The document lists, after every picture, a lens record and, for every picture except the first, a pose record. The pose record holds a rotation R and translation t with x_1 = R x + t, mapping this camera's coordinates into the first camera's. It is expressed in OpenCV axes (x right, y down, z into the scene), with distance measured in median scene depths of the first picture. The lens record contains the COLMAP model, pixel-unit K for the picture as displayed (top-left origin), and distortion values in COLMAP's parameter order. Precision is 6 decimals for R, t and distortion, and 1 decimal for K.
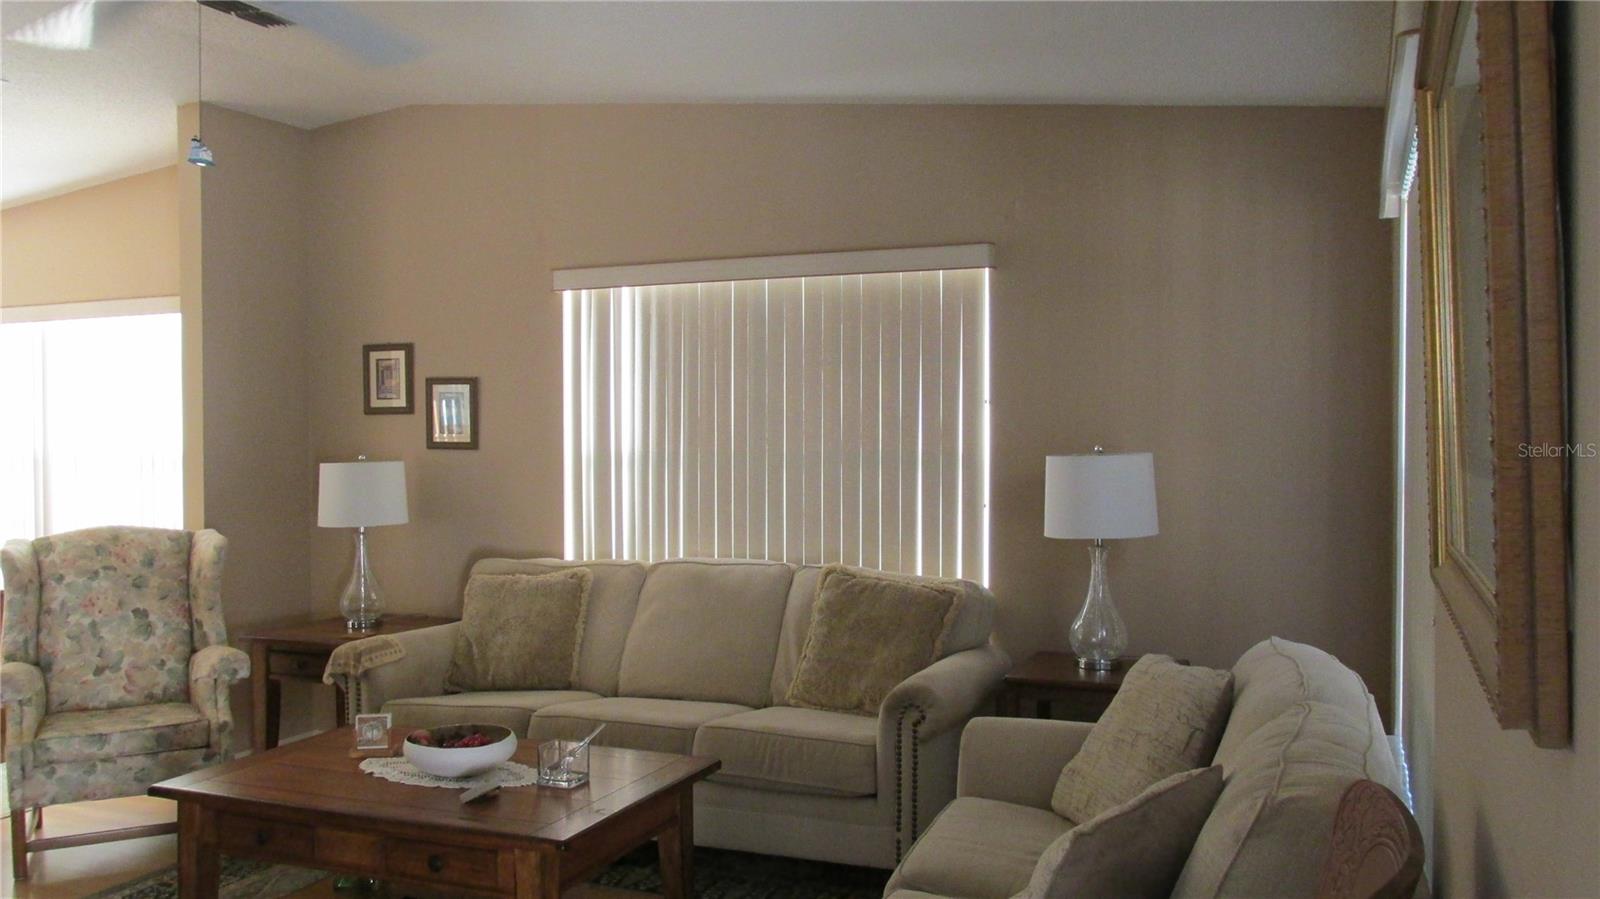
lens RADIAL K [[1323.6, 0, 795.0], [0, 1323.6, 448.0], [0, 0, 1]] dist [-0.027540, -0.002175]
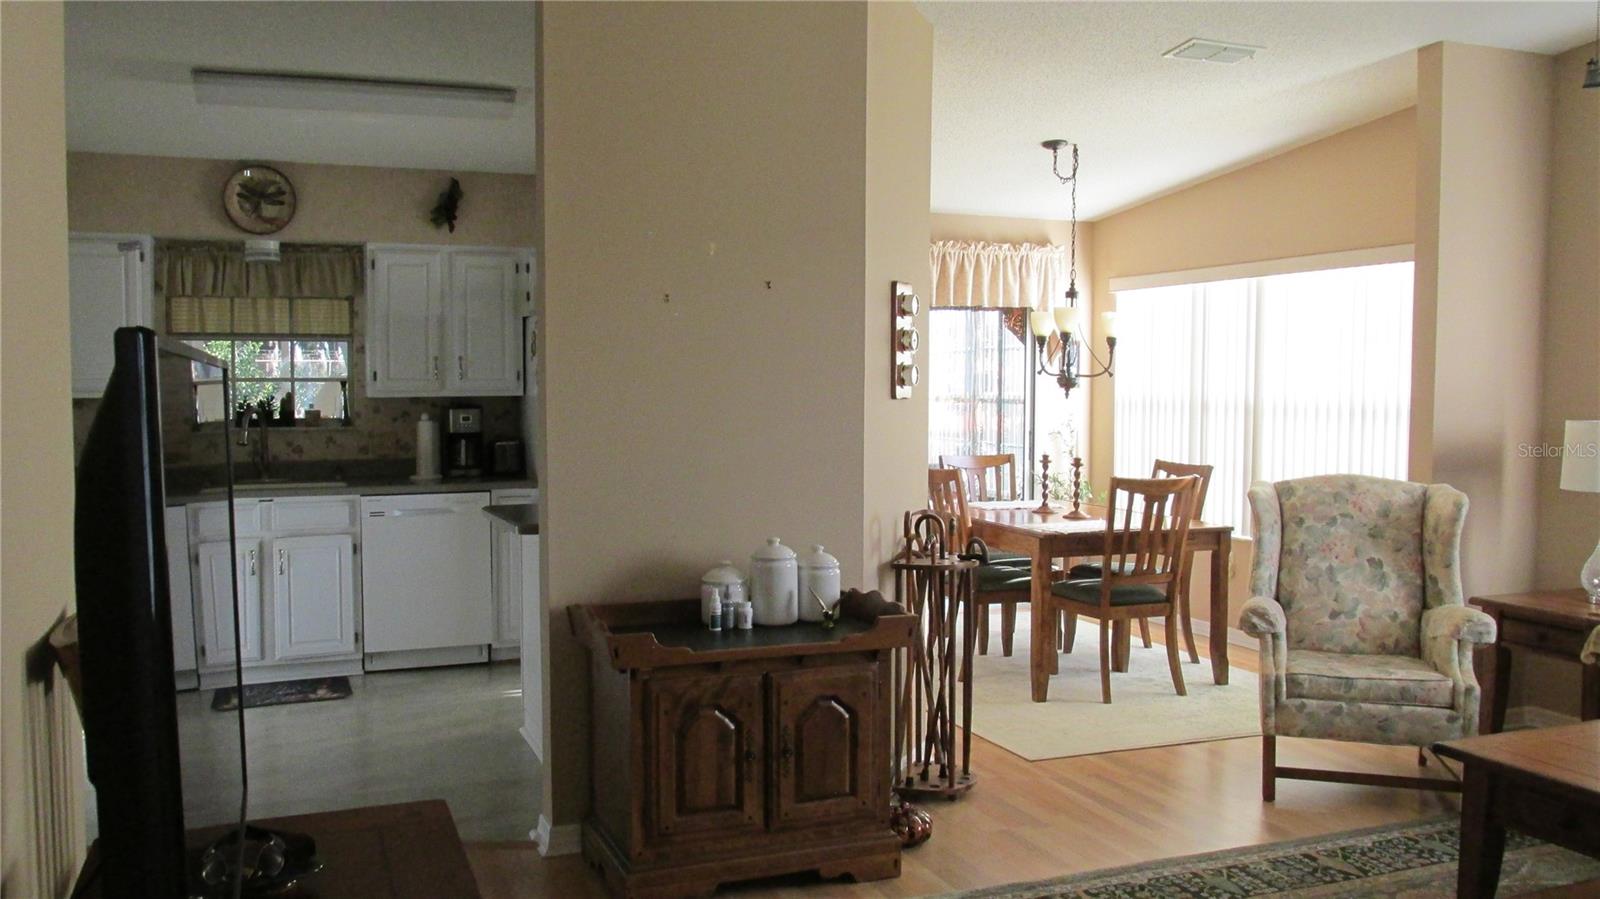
lens RADIAL K [[1326.5, 0, 800.0], [0, 1326.5, 449.5], [0, 0, 1]] dist [-0.035447, 0.005172]
pose [[0.703742, 0.049919, -0.708700, -0.099256], [-0.023353, 0.998615, 0.047150, 0.001930], [0.710072, -0.016631, 0.703933, -0.019988]]
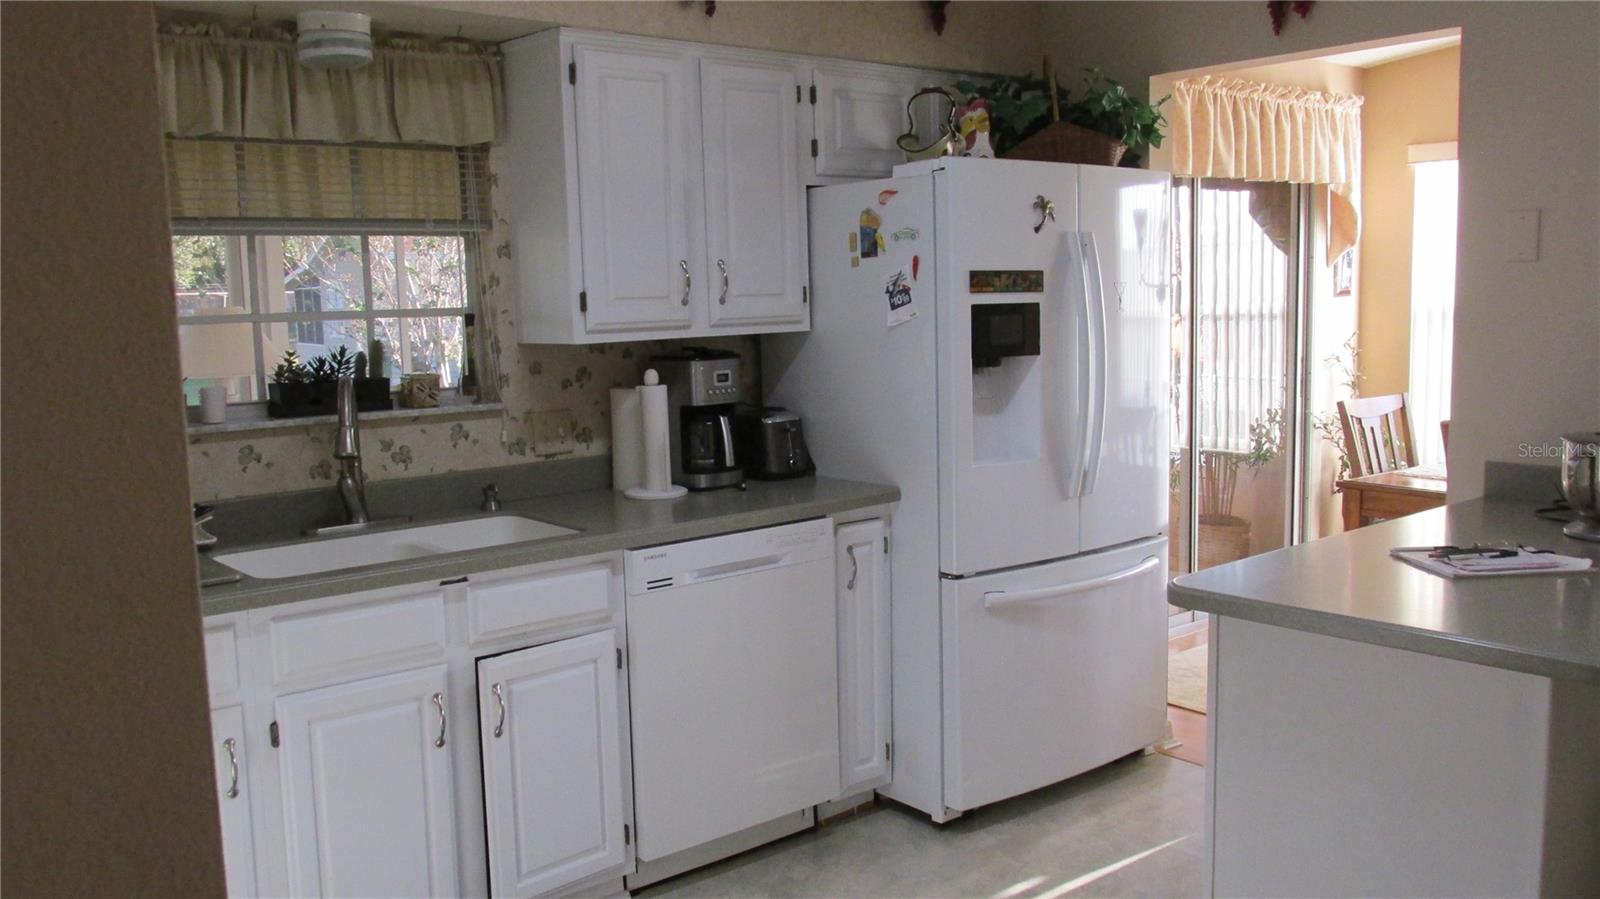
lens RADIAL K [[1323.6, 0, 795.0], [0, 1323.6, 448.0], [0, 0, 1]] dist [-0.027540, -0.002175]
pose [[0.888510, 0.043501, -0.456790, -0.951688], [0.005999, 0.994310, 0.106360, 0.004057], [0.458818, -0.097242, 0.883193, 0.070287]]
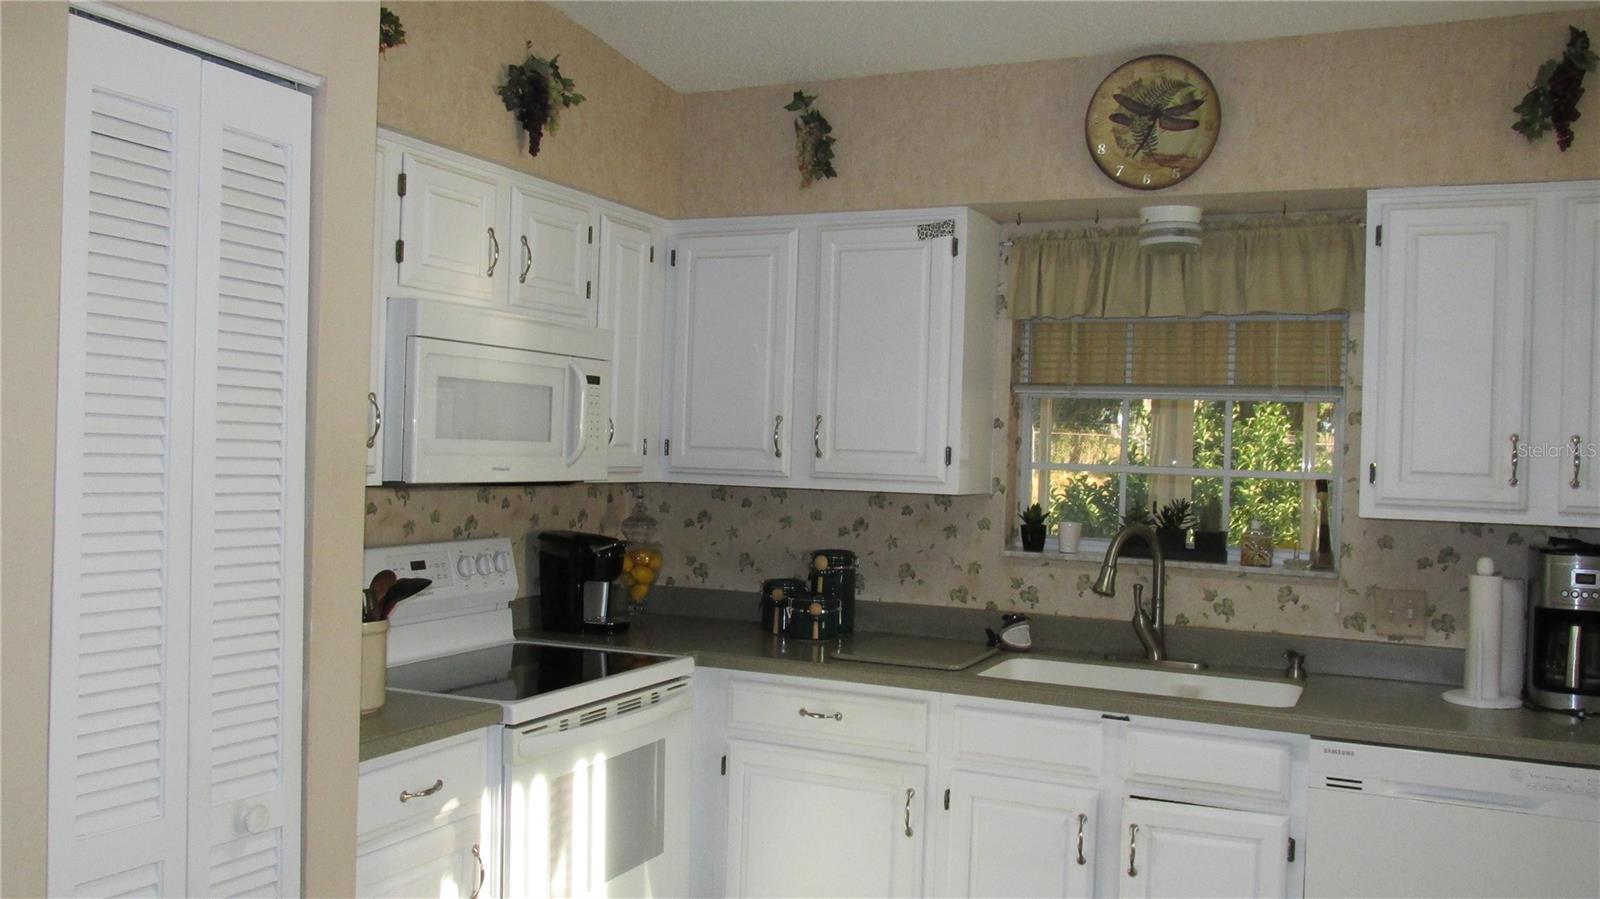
lens RADIAL K [[1326.5, 0, 800.0], [0, 1326.5, 449.5], [0, 0, 1]] dist [-0.035447, 0.005172]
pose [[-0.040448, 0.015702, -0.999058, -0.719731], [-0.051465, 0.998517, 0.017778, -0.007339], [0.997855, 0.052136, -0.039580, 0.371162]]
